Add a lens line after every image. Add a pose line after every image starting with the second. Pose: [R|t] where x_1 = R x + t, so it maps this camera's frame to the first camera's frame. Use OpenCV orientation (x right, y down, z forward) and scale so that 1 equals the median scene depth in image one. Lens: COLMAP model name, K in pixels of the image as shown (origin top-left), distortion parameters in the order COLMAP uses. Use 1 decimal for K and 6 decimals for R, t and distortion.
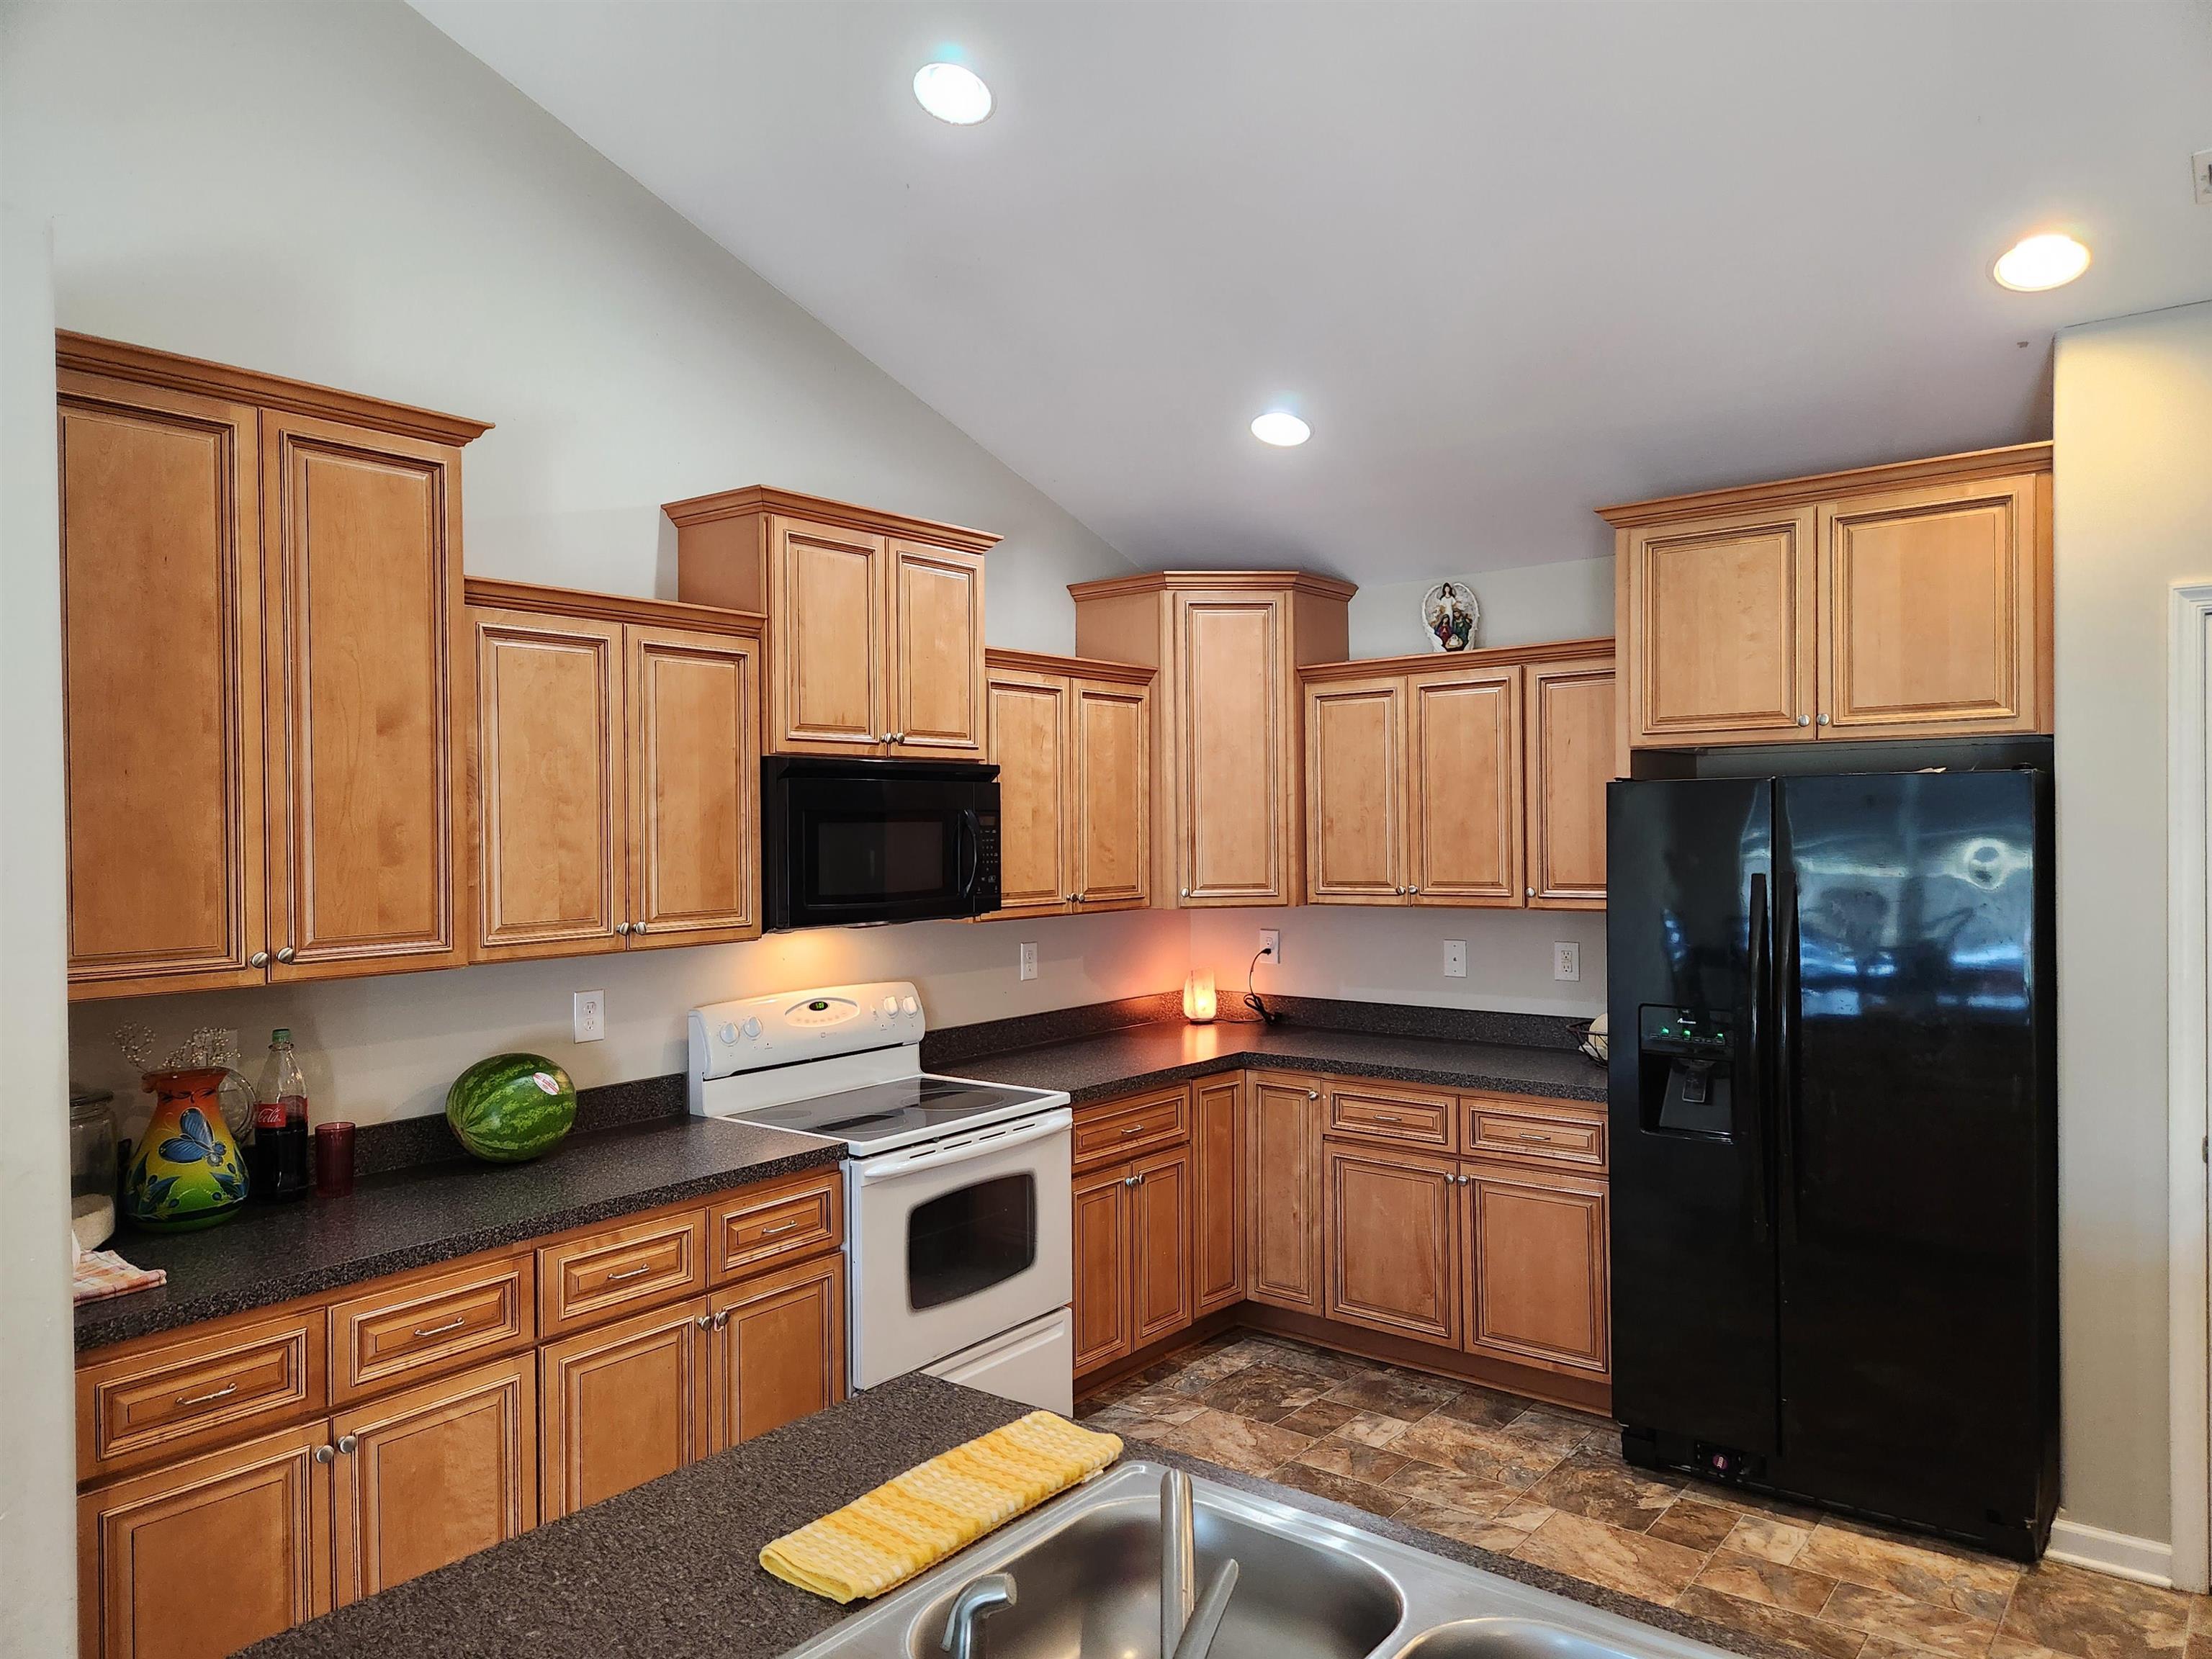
lens RADIAL K [[1474.5, 0, 1100.3], [0, 1474.5, 838.5], [0, 0, 1]] dist [0.069704, -0.058801]
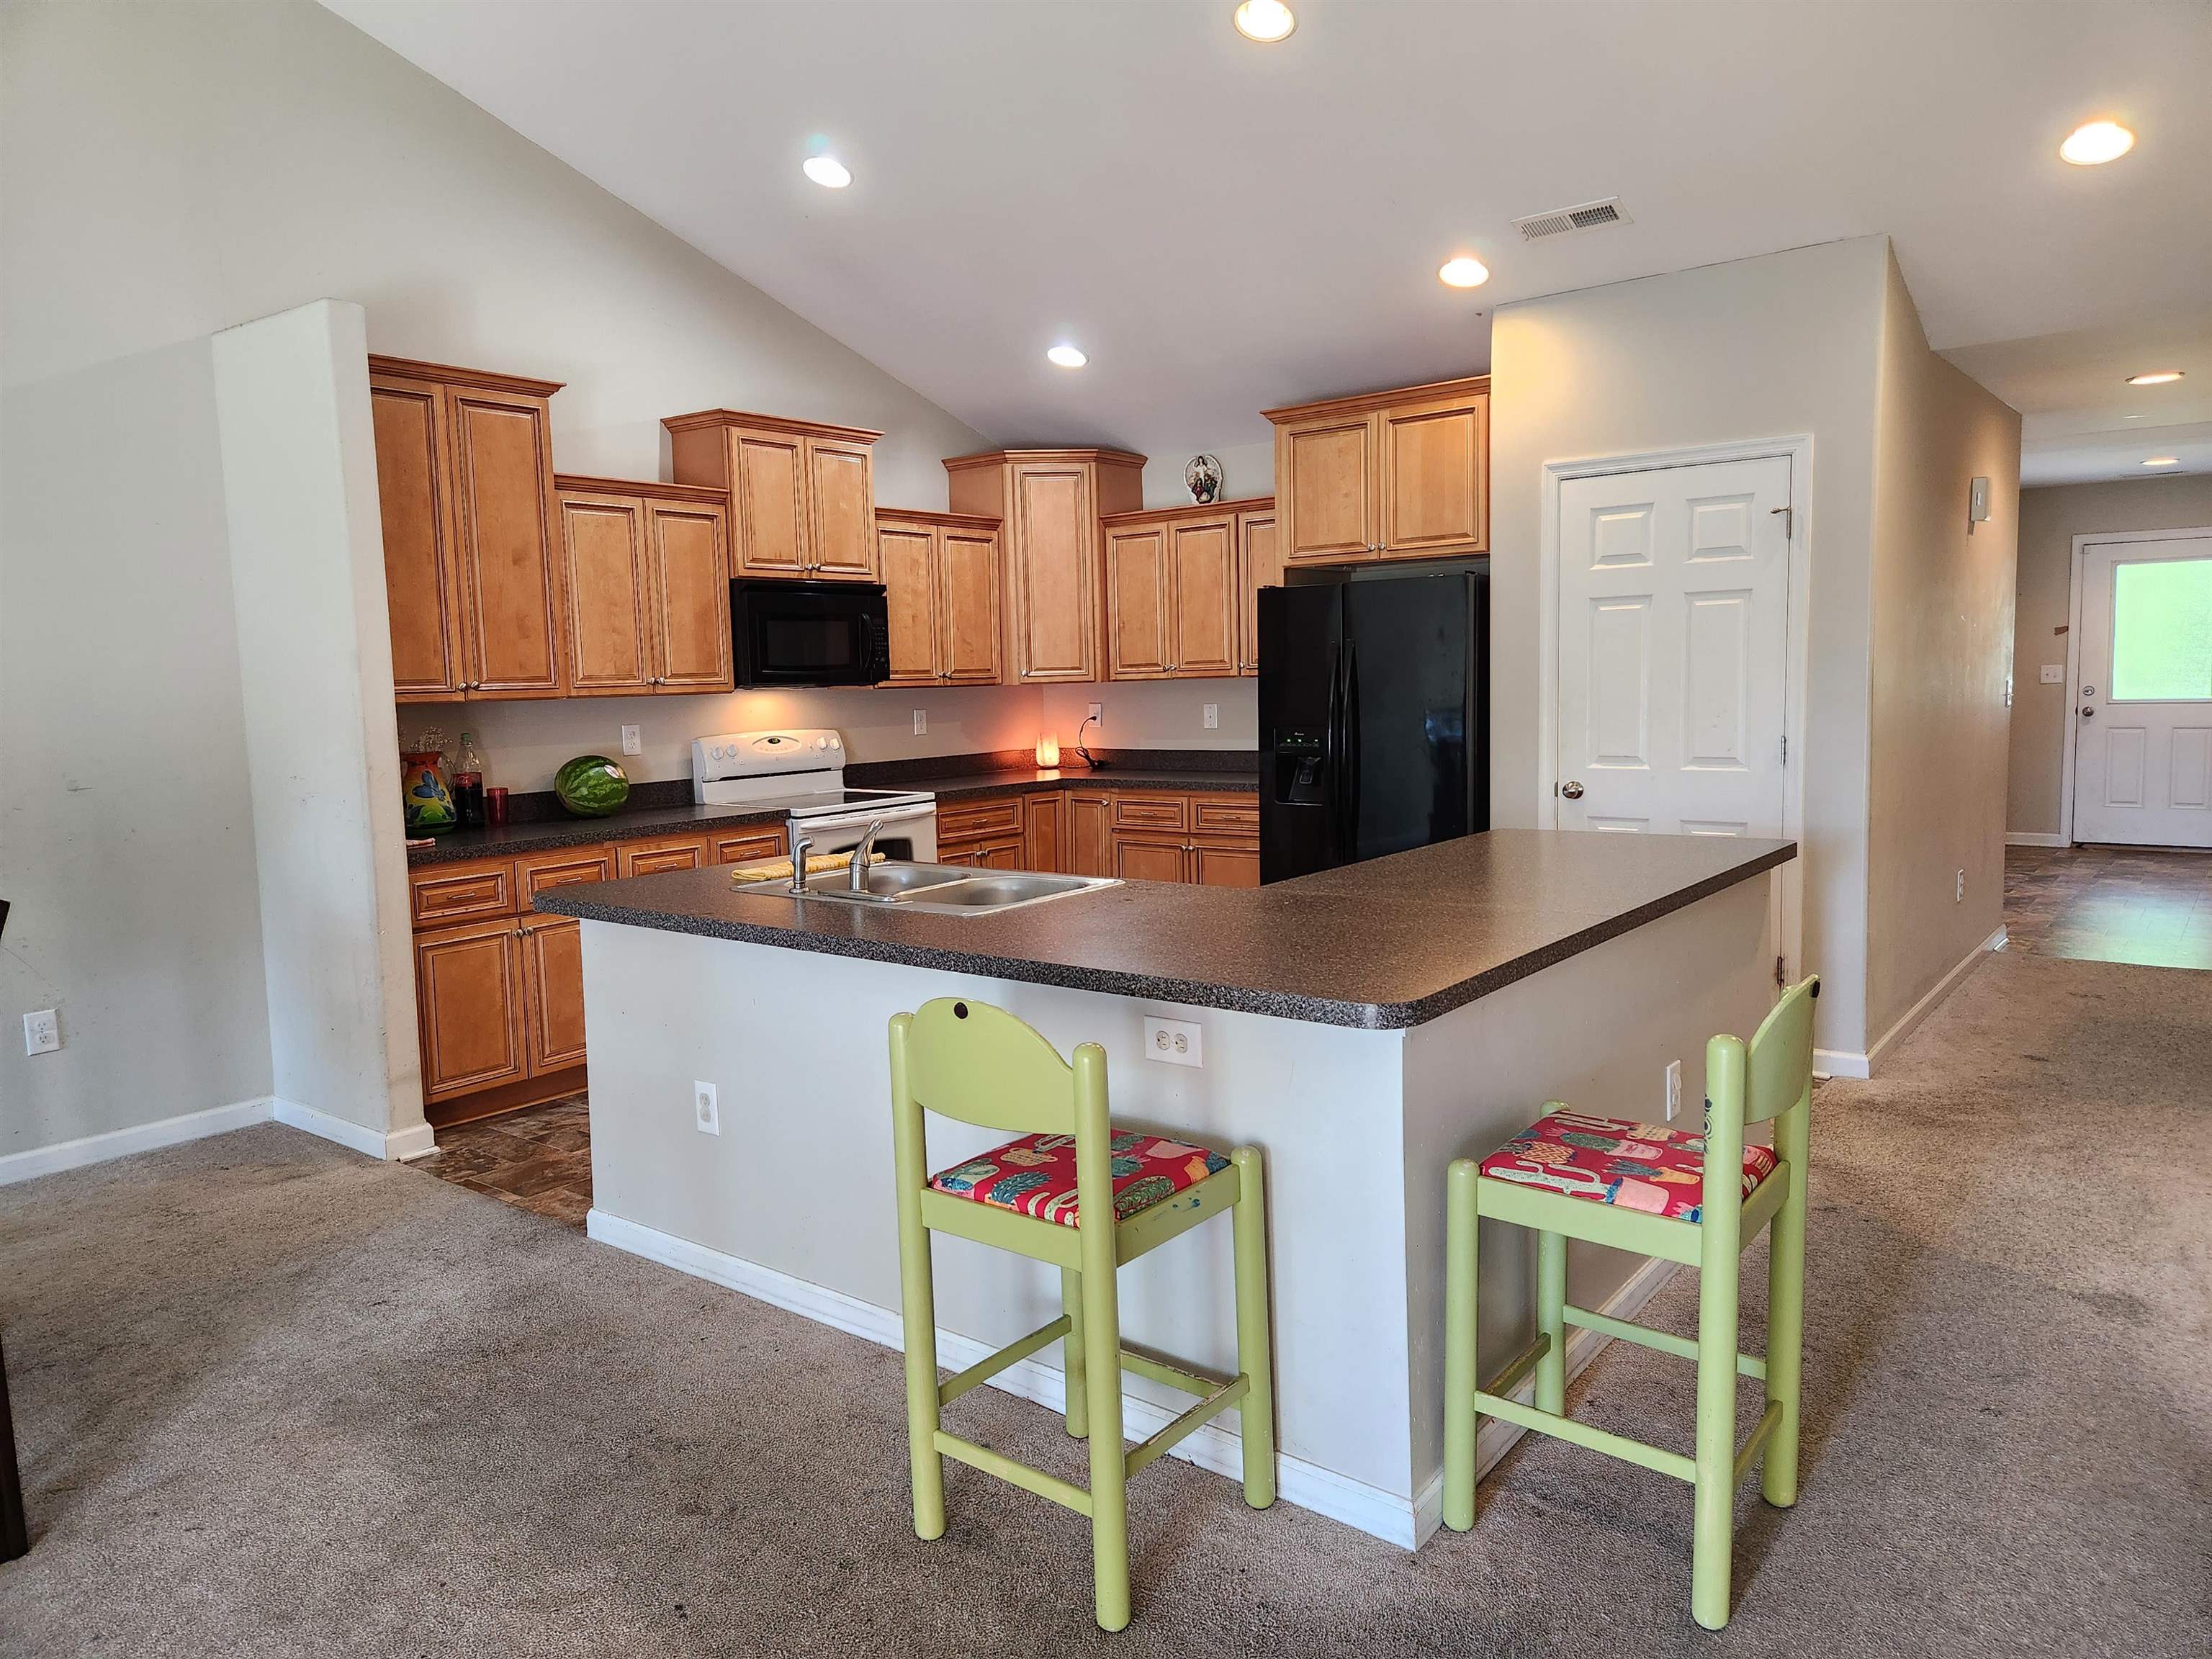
lens RADIAL K [[1474.5, 0, 1089.9], [0, 1474.5, 819.1], [0, 0, 1]] dist [0.069704, -0.058801]
pose [[0.999877, -0.015506, -0.002136, 0.153357], [0.015636, 0.995725, 0.091031, 0.060373], [0.000716, -0.091054, 0.995846, -0.595784]]
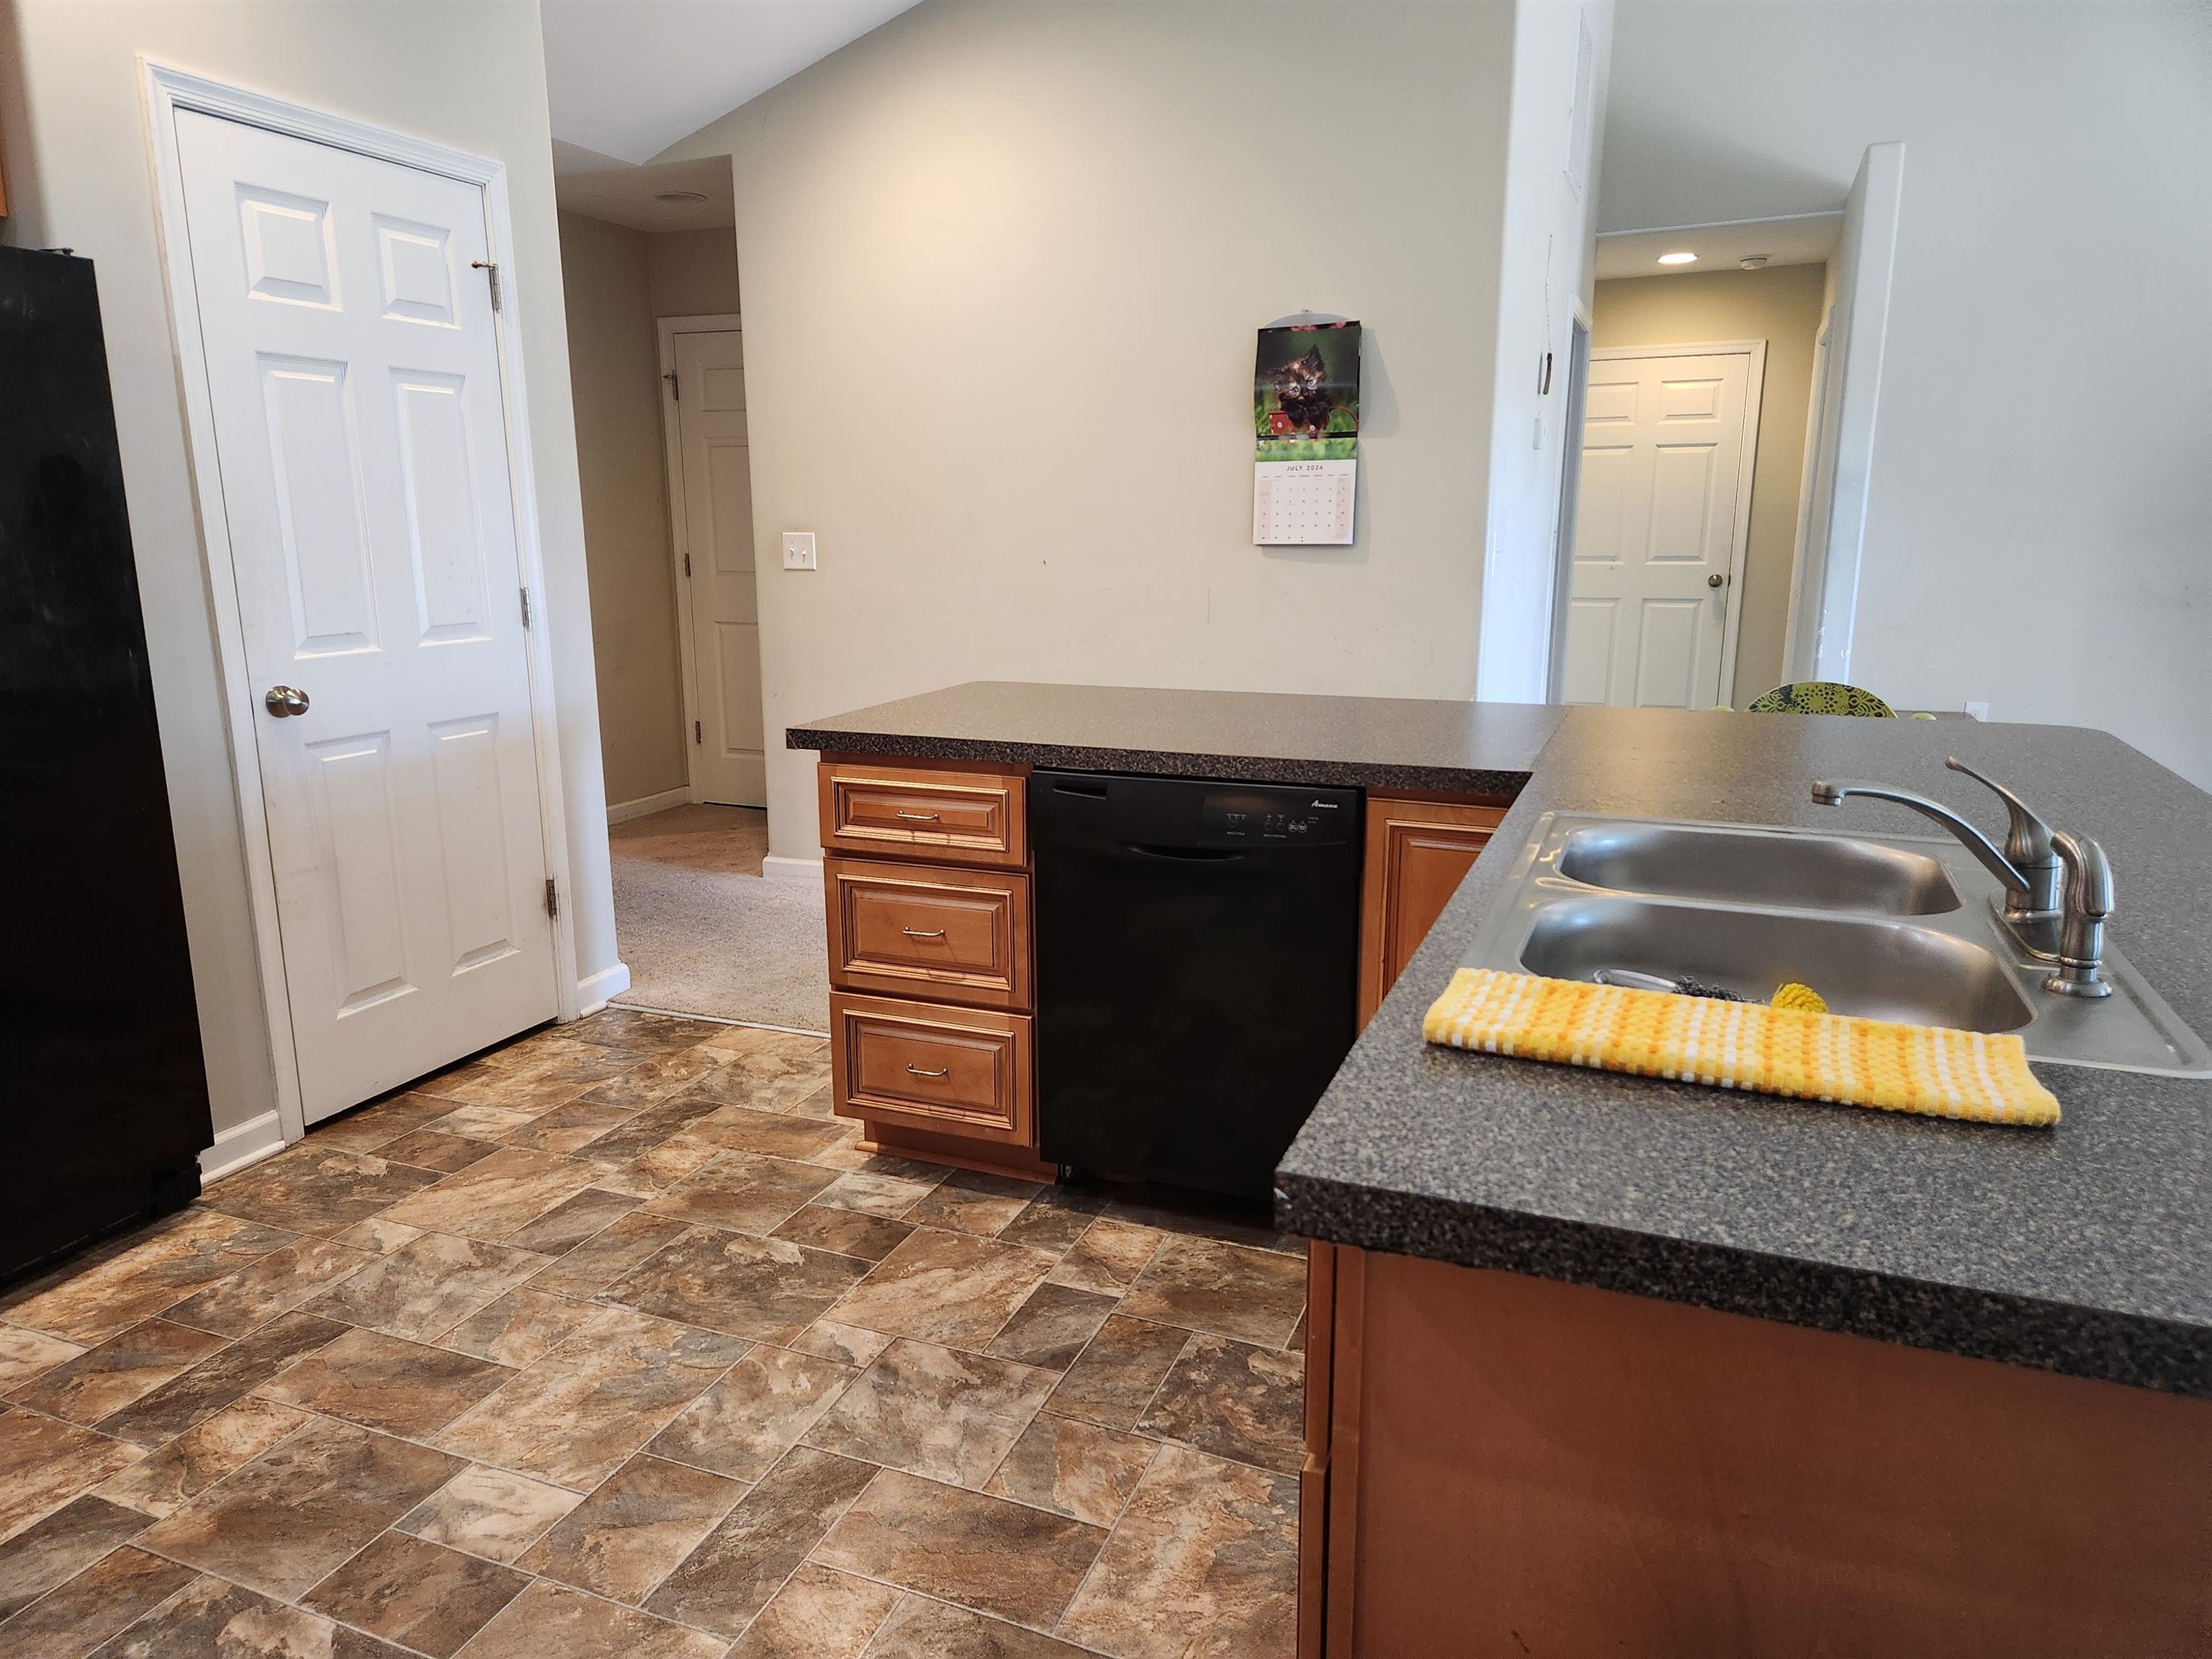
lens RADIAL K [[1474.5, 0, 1088.7], [0, 1474.5, 831.5], [0, 0, 1]] dist [0.069704, -0.058801]
pose [[-0.278957, -0.193052, 0.940699, -0.272335], [0.014975, 0.978591, 0.205269, 0.078039], [-0.960187, 0.071348, -0.270094, 0.602894]]
